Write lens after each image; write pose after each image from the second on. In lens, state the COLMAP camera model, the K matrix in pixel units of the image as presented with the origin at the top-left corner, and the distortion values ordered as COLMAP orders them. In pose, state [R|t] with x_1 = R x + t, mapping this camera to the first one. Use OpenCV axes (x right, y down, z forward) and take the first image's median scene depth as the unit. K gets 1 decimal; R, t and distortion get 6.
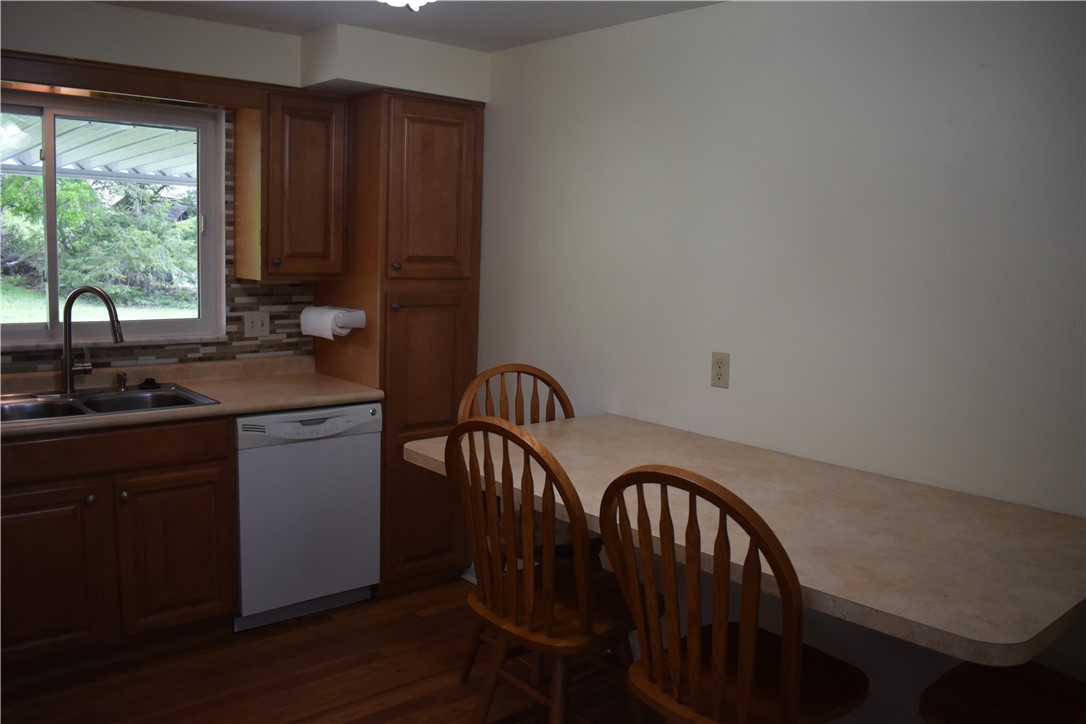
lens RADIAL K [[899.3, 0, 548.5], [0, 899.3, 357.9], [0, 0, 1]] dist [-0.095828, 0.010320]
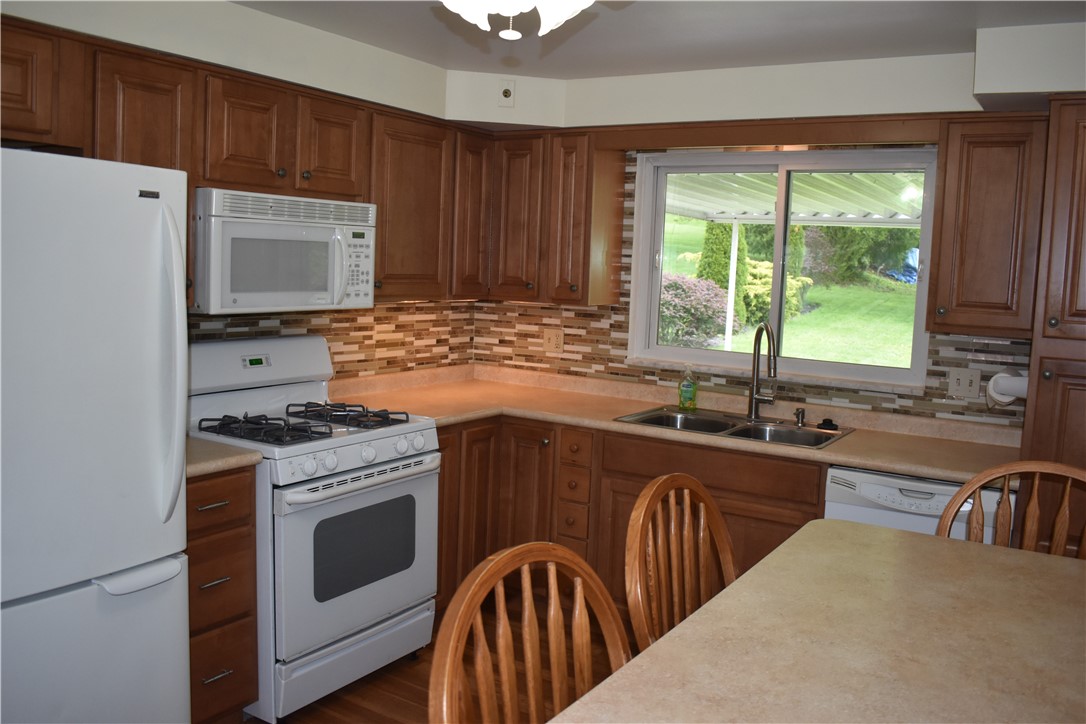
lens RADIAL K [[899.3, 0, 548.5], [0, 899.3, 357.9], [0, 0, 1]] dist [-0.095828, 0.010320]
pose [[0.283761, 0.077587, -0.955751, 0.417497], [-0.150860, 0.987921, 0.035409, -0.033074], [0.946954, 0.134137, 0.292038, 0.372993]]
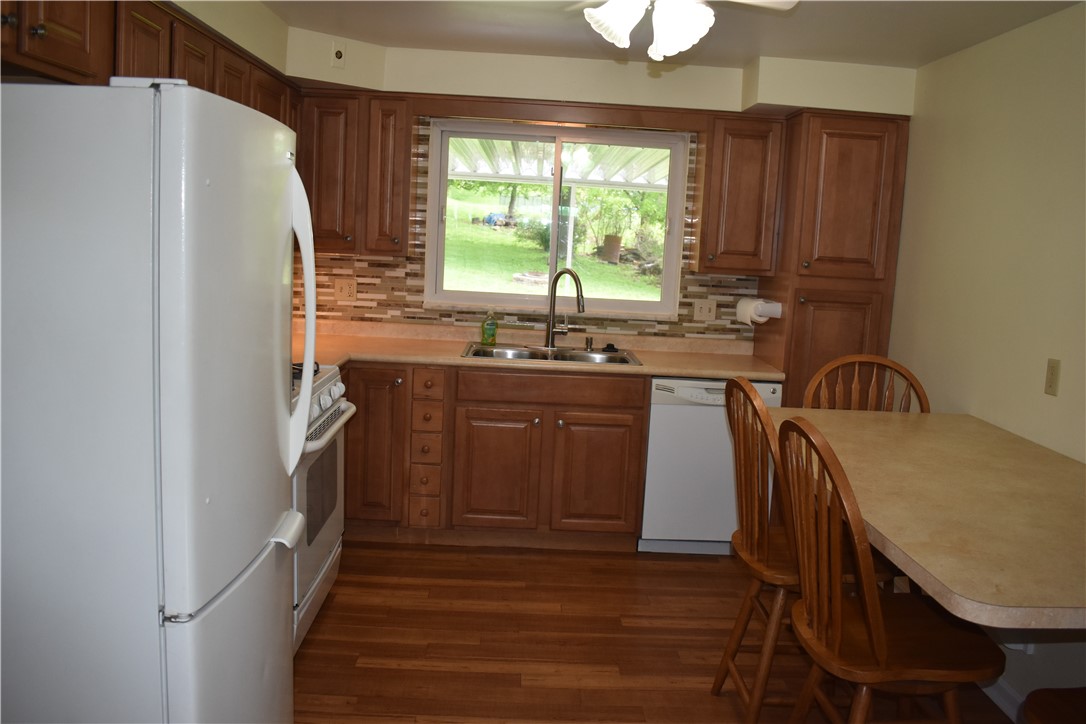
lens RADIAL K [[899.3, 0, 548.5], [0, 899.3, 357.9], [0, 0, 1]] dist [-0.095828, 0.010320]
pose [[0.767799, 0.094625, -0.633665, 0.301223], [-0.105914, 0.994172, 0.020125, 0.025889], [0.631876, 0.051662, 0.773346, -0.068355]]
